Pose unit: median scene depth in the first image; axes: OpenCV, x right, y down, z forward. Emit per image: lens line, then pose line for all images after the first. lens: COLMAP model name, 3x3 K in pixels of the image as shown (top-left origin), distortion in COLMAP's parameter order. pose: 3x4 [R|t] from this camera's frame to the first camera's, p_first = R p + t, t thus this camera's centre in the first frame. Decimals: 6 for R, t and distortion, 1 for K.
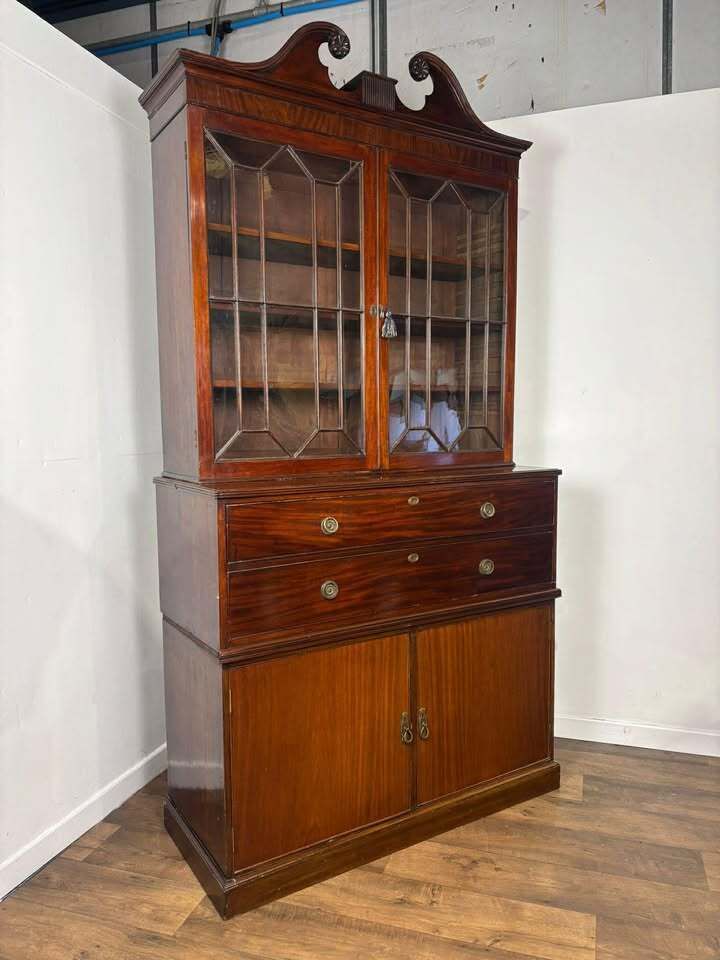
lens RADIAL K [[725.8, 0, 364.8], [0, 725.8, 479.4], [0, 0, 1]] dist [0.053540, -0.054206]
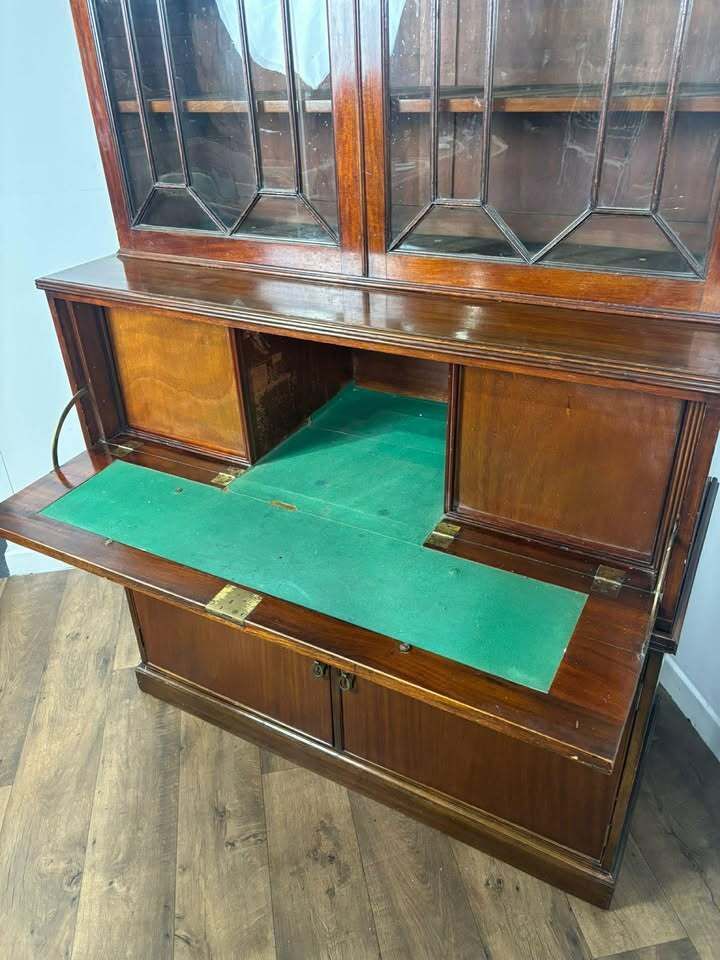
lens RADIAL K [[725.8, 0, 351.4], [0, 725.8, 483.6], [0, 0, 1]] dist [0.053540, -0.054206]
pose [[0.473460, 0.446425, -0.759303, 0.539800], [-0.039576, 0.871957, 0.487981, -0.157135], [0.879925, -0.200989, 0.430505, 0.772203]]
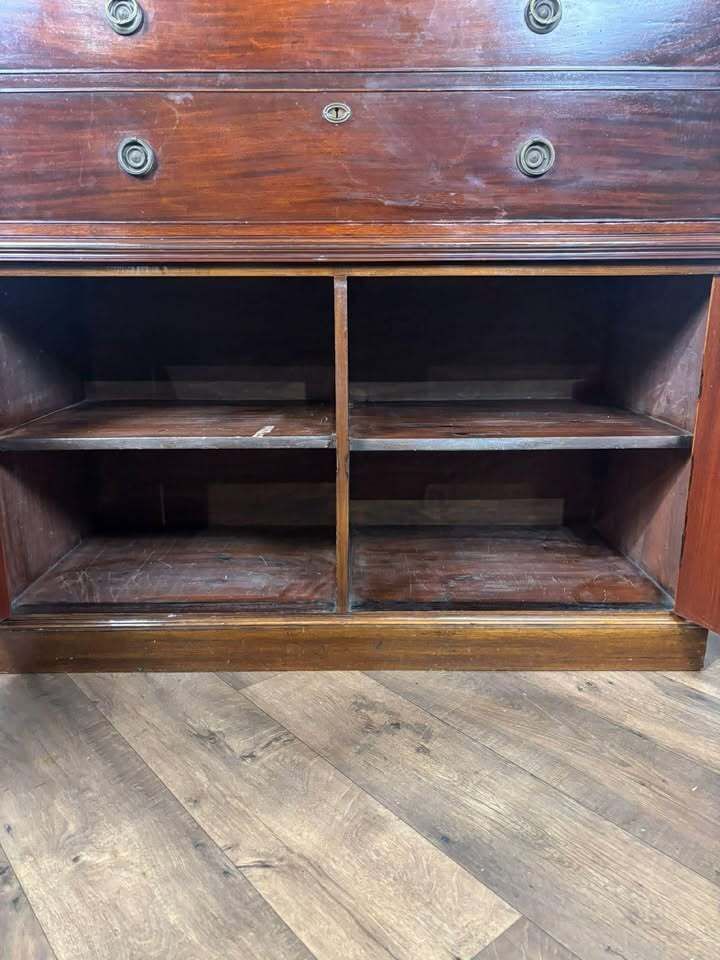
lens RADIAL K [[725.8, 0, 359.9], [0, 725.8, 485.2], [0, 0, 1]] dist [0.053540, -0.054206]
pose [[0.845592, 0.139095, -0.515389, 0.365525], [-0.047855, 0.981322, 0.186326, 0.259146], [0.531680, -0.132892, 0.836455, 0.574356]]
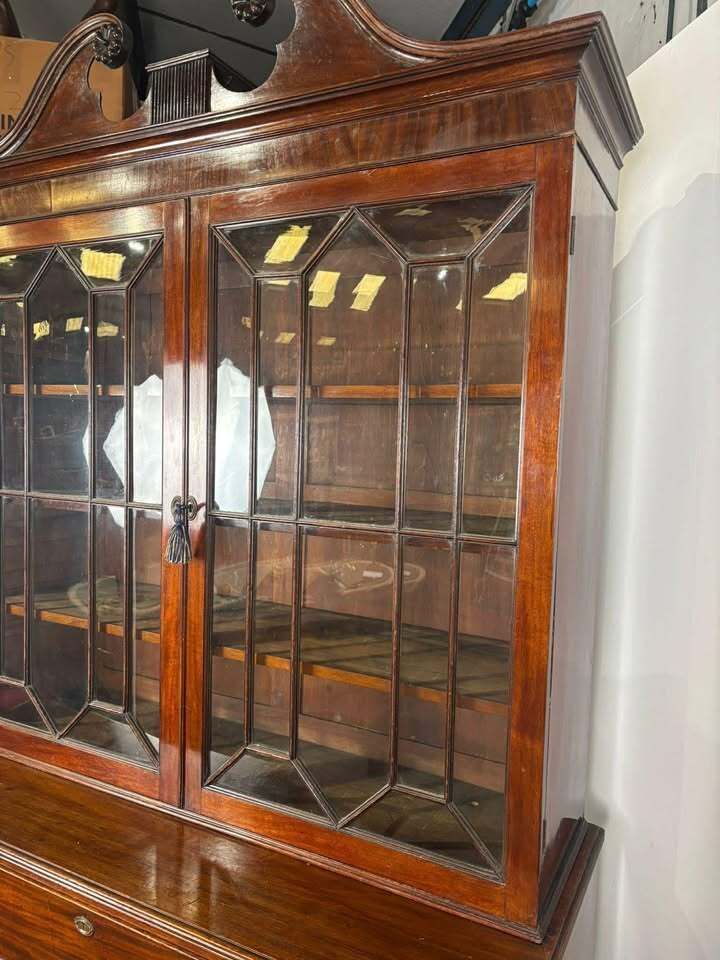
lens RADIAL K [[725.8, 0, 356.3], [0, 725.8, 477.7], [0, 0, 1]] dist [0.053540, -0.054206]
pose [[0.494098, 0.076071, -0.866072, 0.547636], [-0.116083, 0.993018, 0.020996, -0.289625], [0.861622, 0.090162, 0.499479, 0.885228]]
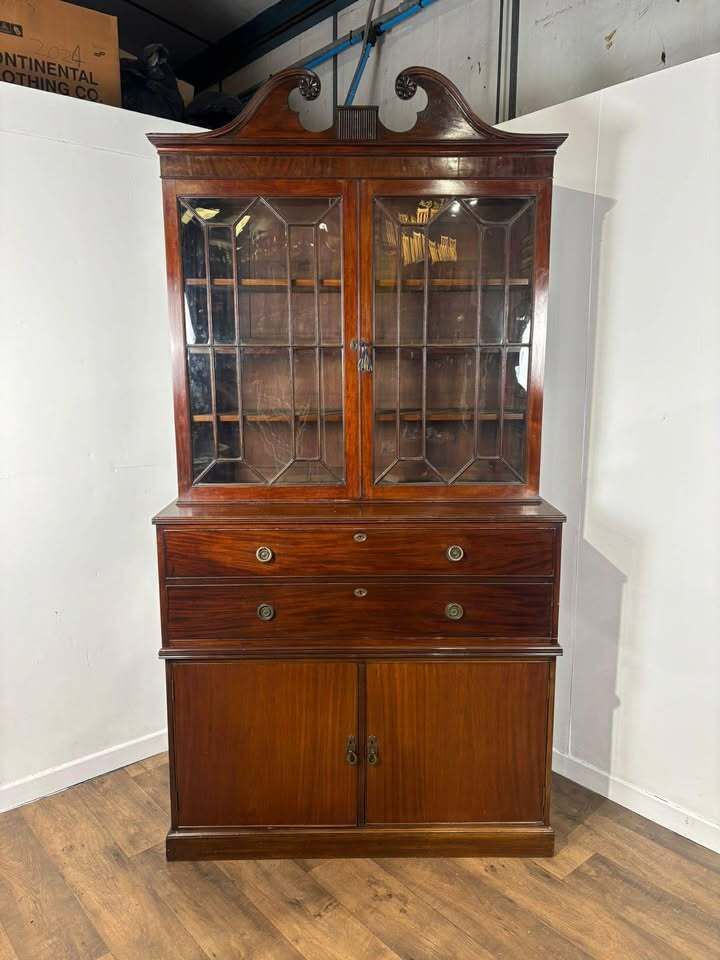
lens RADIAL K [[725.8, 0, 363.3], [0, 725.8, 479.6], [0, 0, 1]] dist [0.053540, -0.054206]
pose [[0.852571, 0.092963, -0.514277, 0.584645], [-0.050091, 0.994057, 0.096648, -0.149946], [0.520206, -0.056638, 0.852161, 0.140859]]
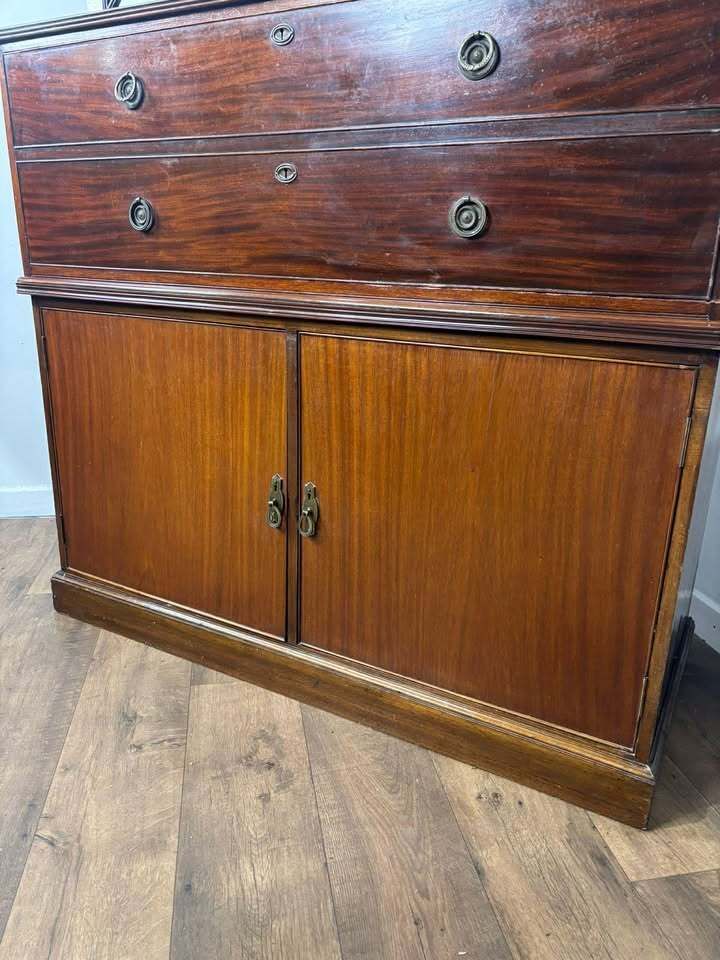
lens RADIAL K [[725.8, 0, 362.4], [0, 725.8, 482.1], [0, 0, 1]] dist [0.053540, -0.054206]
pose [[0.473880, 0.288816, -0.831879, 0.562812], [-0.101641, 0.956310, 0.274116, 0.167260], [0.874704, -0.045345, 0.482532, 0.802418]]
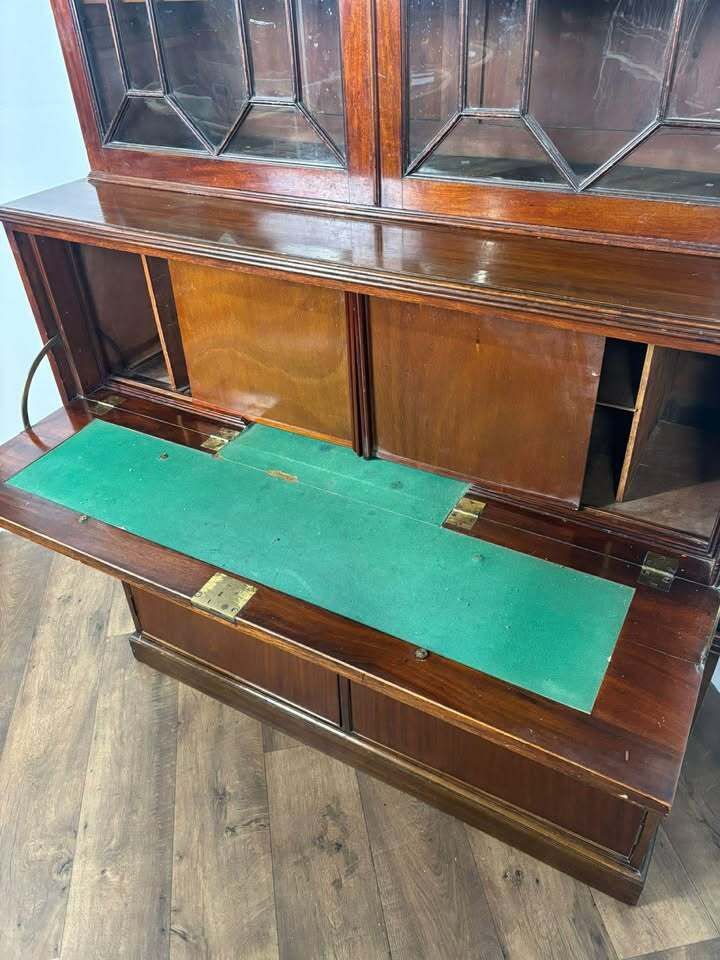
lens RADIAL K [[725.8, 0, 359.6], [0, 725.8, 483.9], [0, 0, 1]] dist [0.053540, -0.054206]
pose [[0.470104, 0.513543, -0.717828, 0.469748], [-0.039823, 0.824813, 0.564001, -0.139729], [0.881712, -0.236553, 0.408199, 0.811976]]
